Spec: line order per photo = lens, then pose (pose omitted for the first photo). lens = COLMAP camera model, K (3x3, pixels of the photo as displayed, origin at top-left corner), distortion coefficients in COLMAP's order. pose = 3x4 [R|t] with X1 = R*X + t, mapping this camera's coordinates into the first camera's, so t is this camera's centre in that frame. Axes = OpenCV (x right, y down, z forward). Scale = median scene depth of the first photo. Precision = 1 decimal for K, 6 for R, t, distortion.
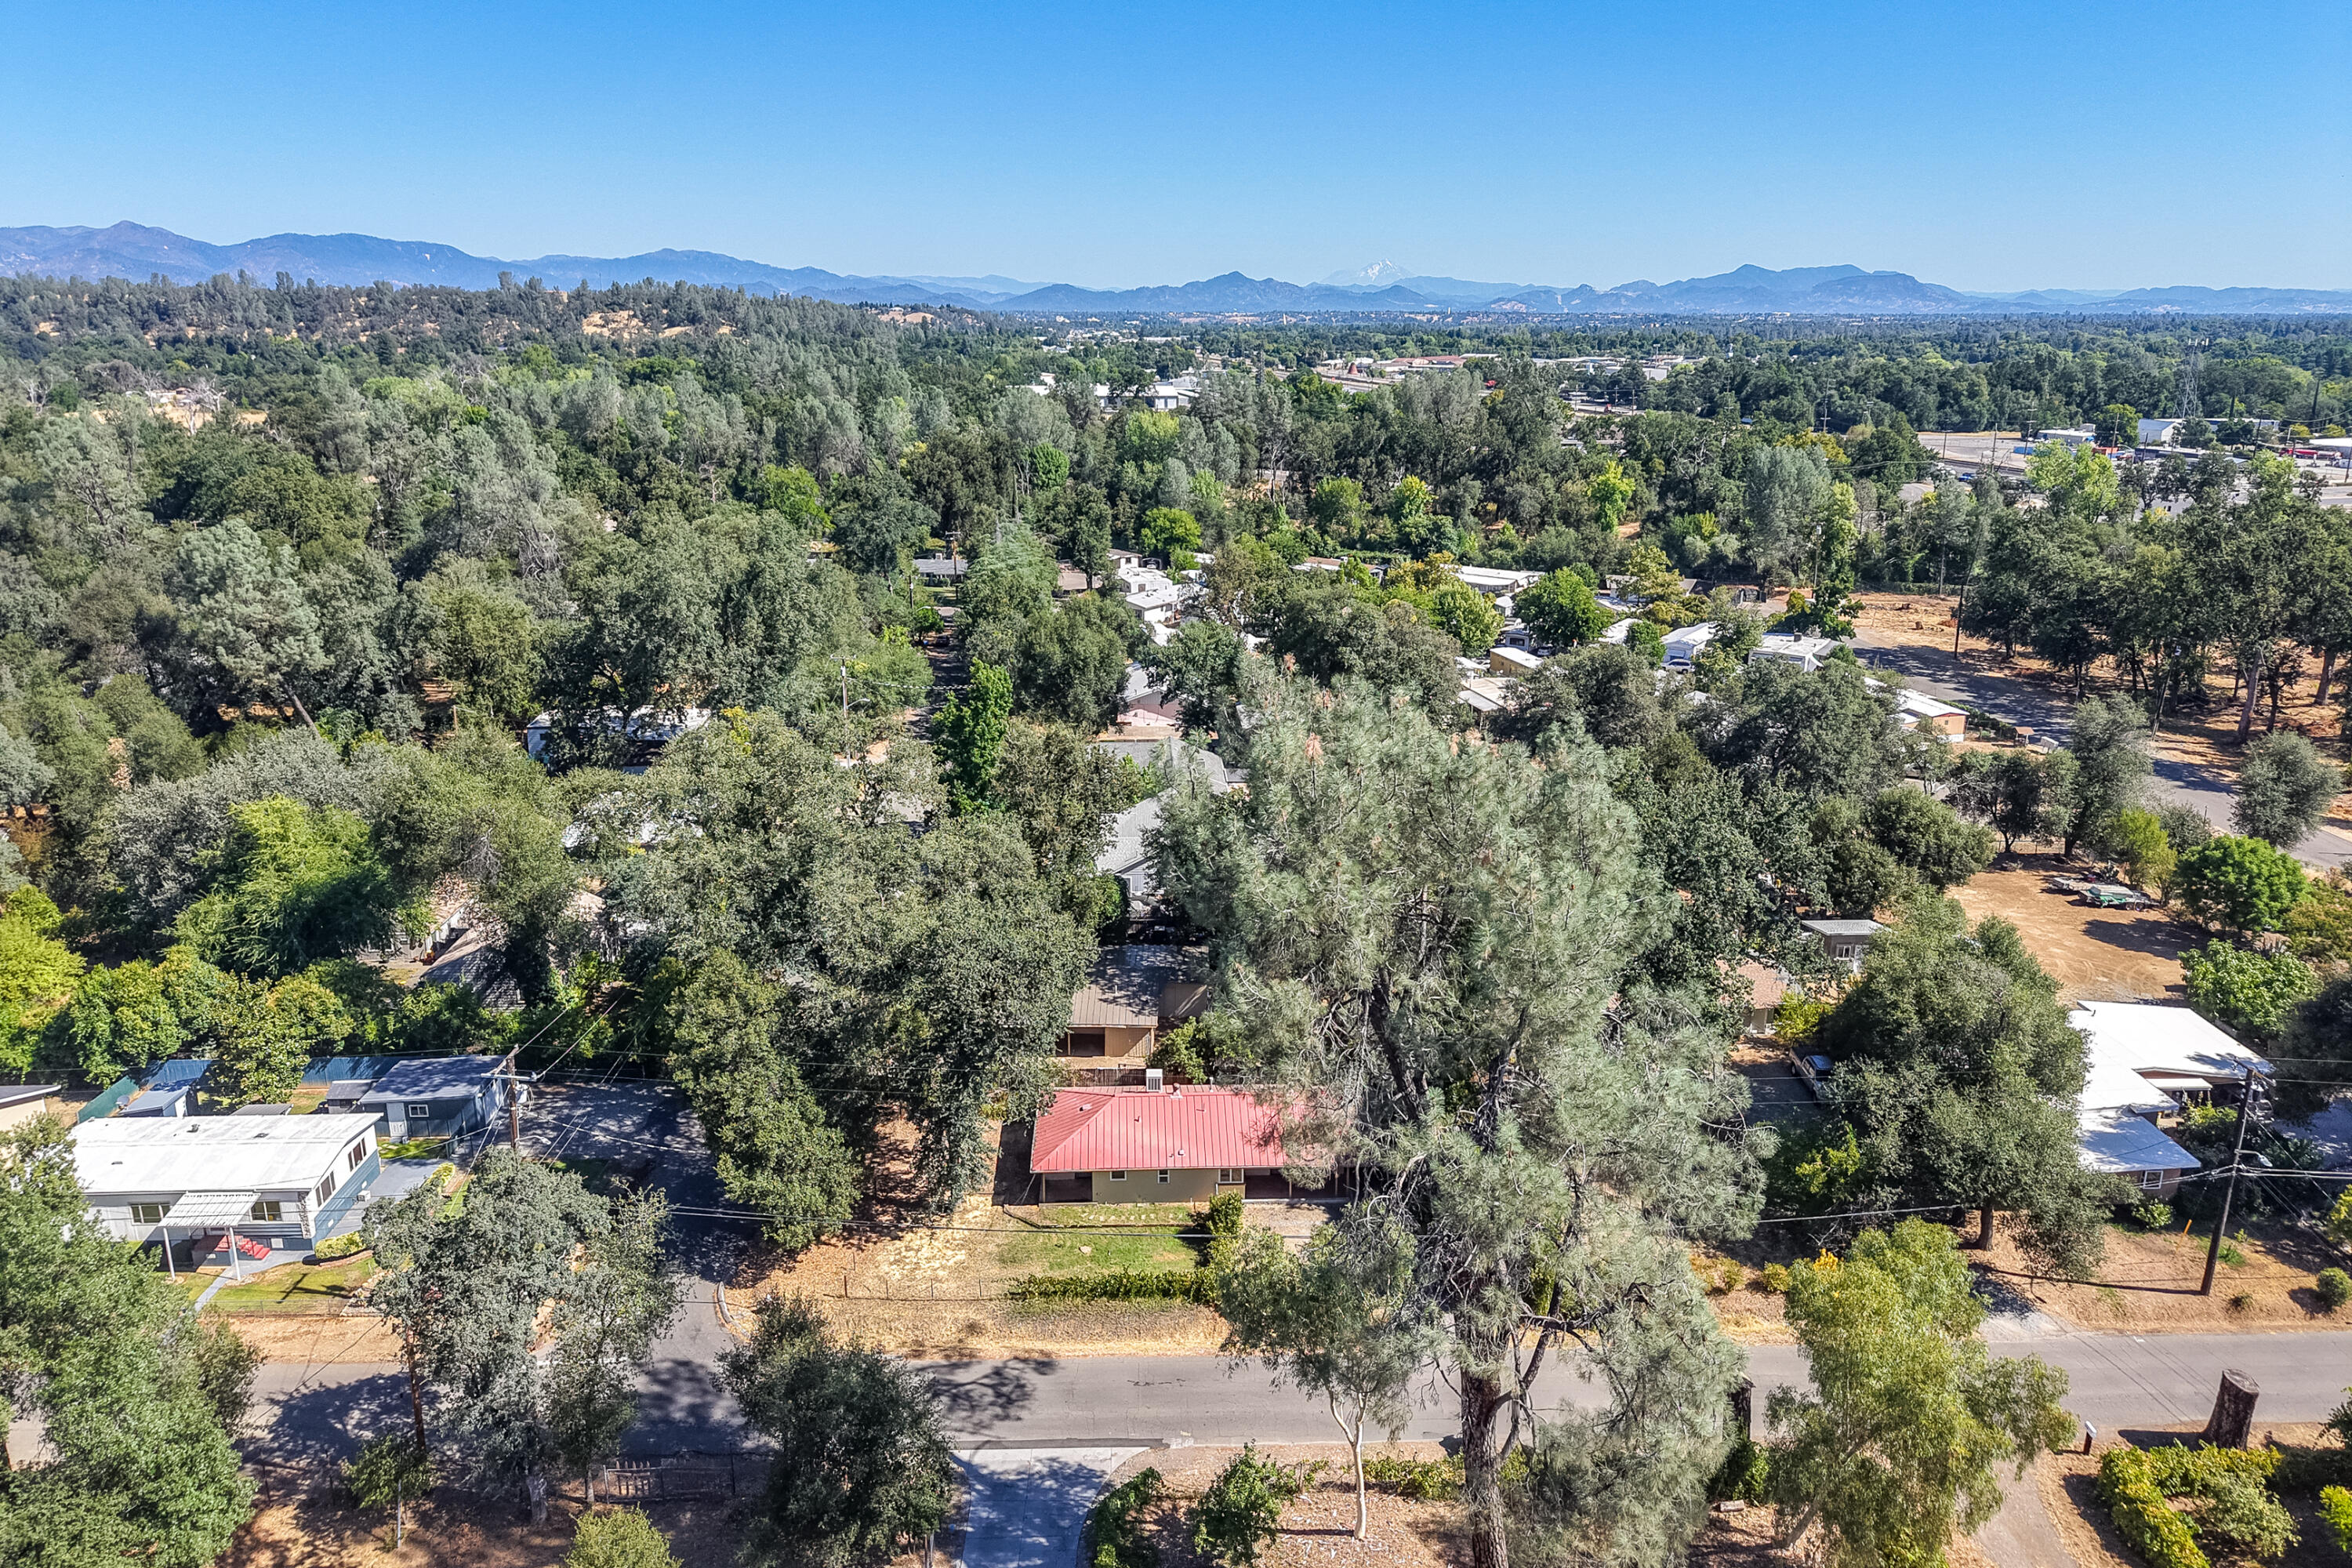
lens RADIAL K [[1586.9, 0, 1262.9], [0, 1586.9, 781.2], [0, 0, 1]] dist [0.007522, -0.078040]
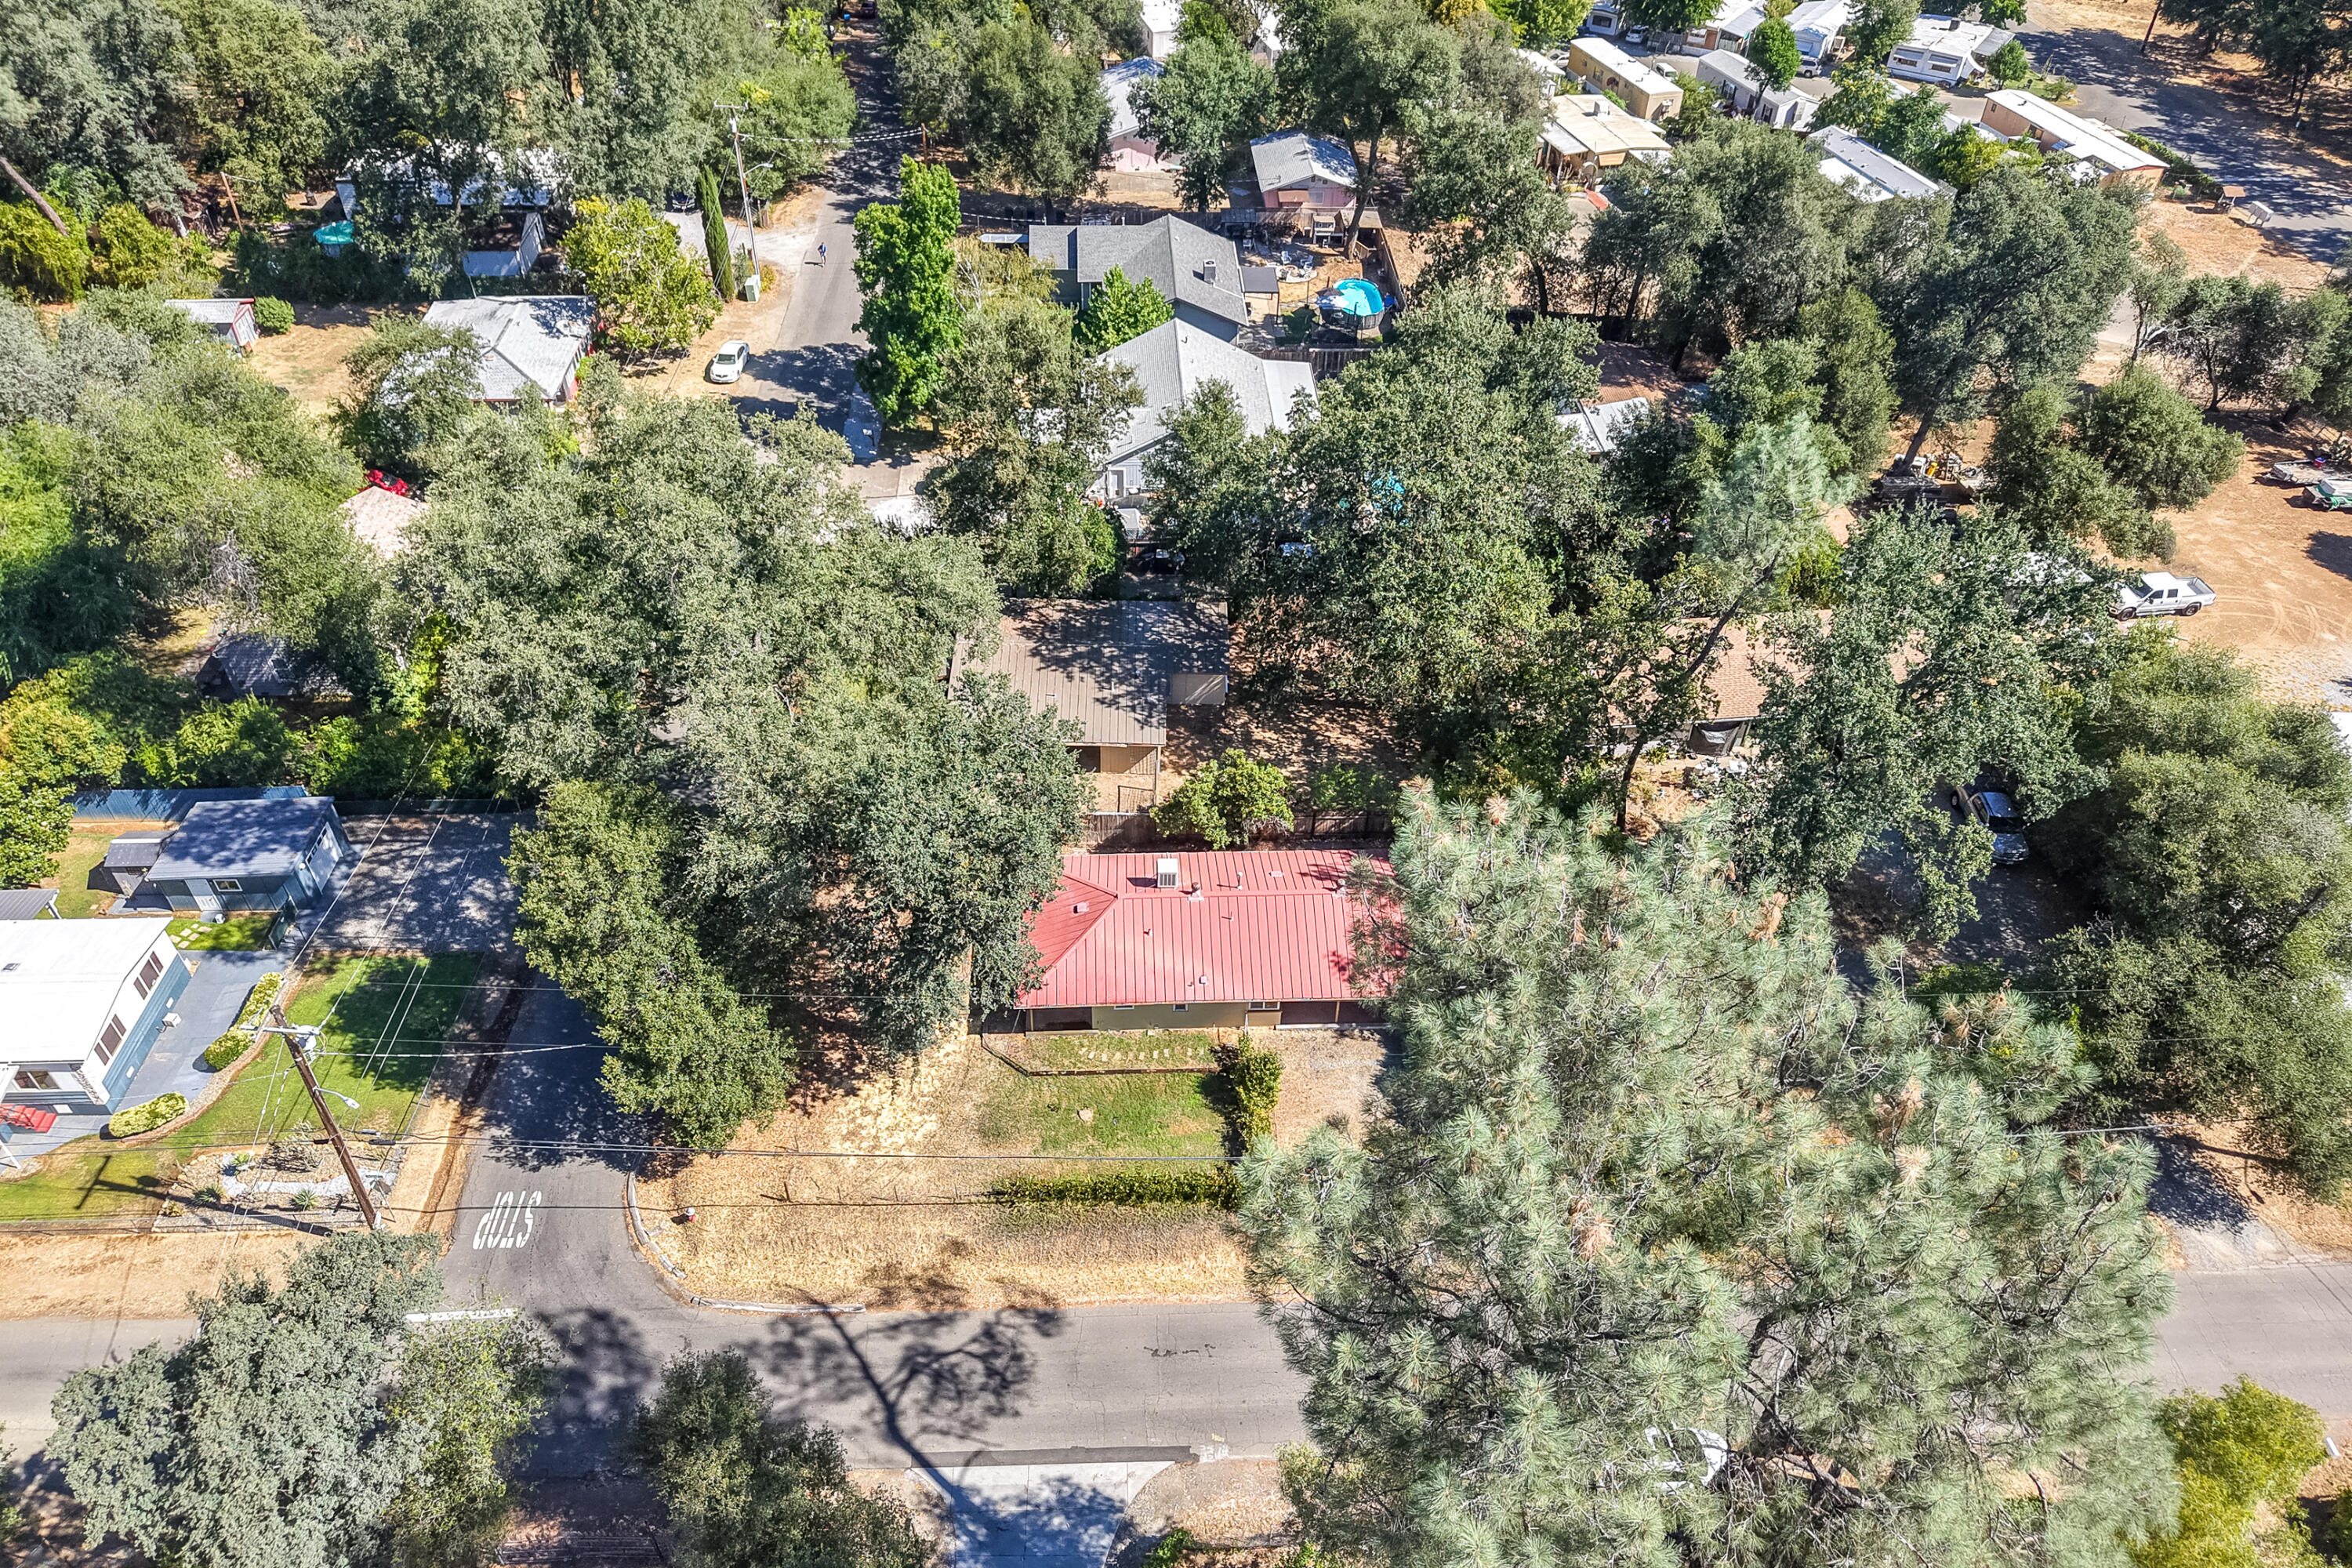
lens RADIAL K [[1571.3, 0, 1251.8], [0, 1571.3, 779.0], [0, 0, 1]] dist [-0.042958, 0.019280]
pose [[0.999793, 0.016114, 0.012417, -0.040856], [-0.019902, 0.901221, 0.432902, -0.191187], [-0.004215, -0.433060, 0.901355, 0.348360]]
